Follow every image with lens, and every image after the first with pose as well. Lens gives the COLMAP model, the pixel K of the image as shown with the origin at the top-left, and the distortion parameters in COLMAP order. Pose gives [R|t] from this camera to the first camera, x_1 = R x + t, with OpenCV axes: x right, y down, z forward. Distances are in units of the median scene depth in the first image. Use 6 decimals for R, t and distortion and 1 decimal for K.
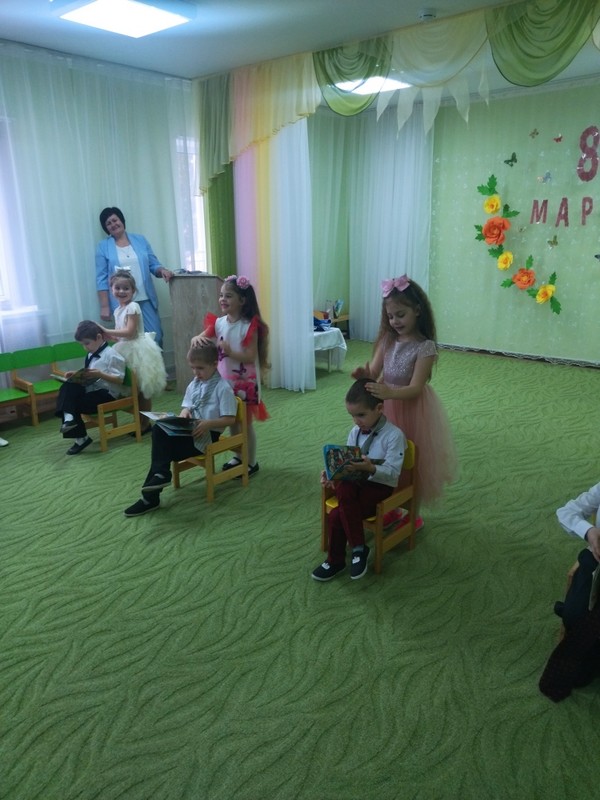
lens RADIAL K [[608.3, 0, 298.8], [0, 608.3, 400.3], [0, 0, 1]] dist [0.104042, -0.174472]
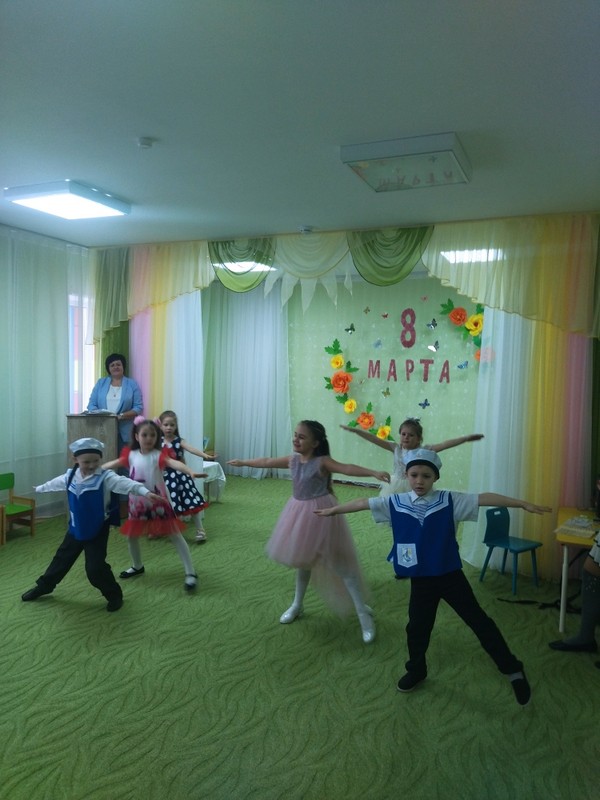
lens RADIAL K [[608.0, 0, 300.9], [0, 608.0, 400.1], [0, 0, 1]] dist [0.089151, -0.134813]
pose [[0.955376, 0.017329, 0.294885, -0.132546], [0.048631, 0.975430, -0.214877, 0.018116], [-0.291363, 0.219629, 0.931059, -0.110857]]
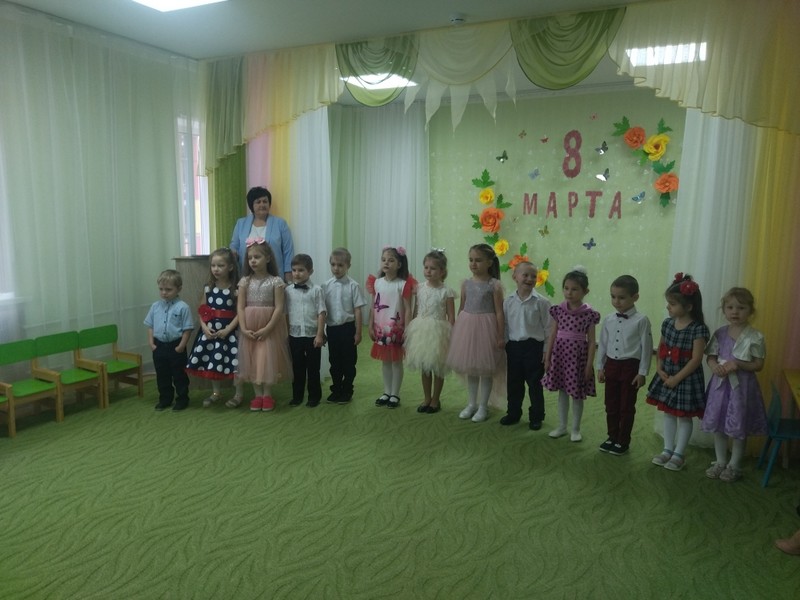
lens RADIAL K [[605.2, 0, 400.0], [0, 605.2, 300.5], [0, 0, 1]] dist [0.085307, -0.129717]
pose [[0.970890, -0.010238, 0.239307, -0.101290], [0.042492, 0.990601, -0.130014, -0.008497], [-0.235727, 0.136398, 0.962200, 0.053000]]
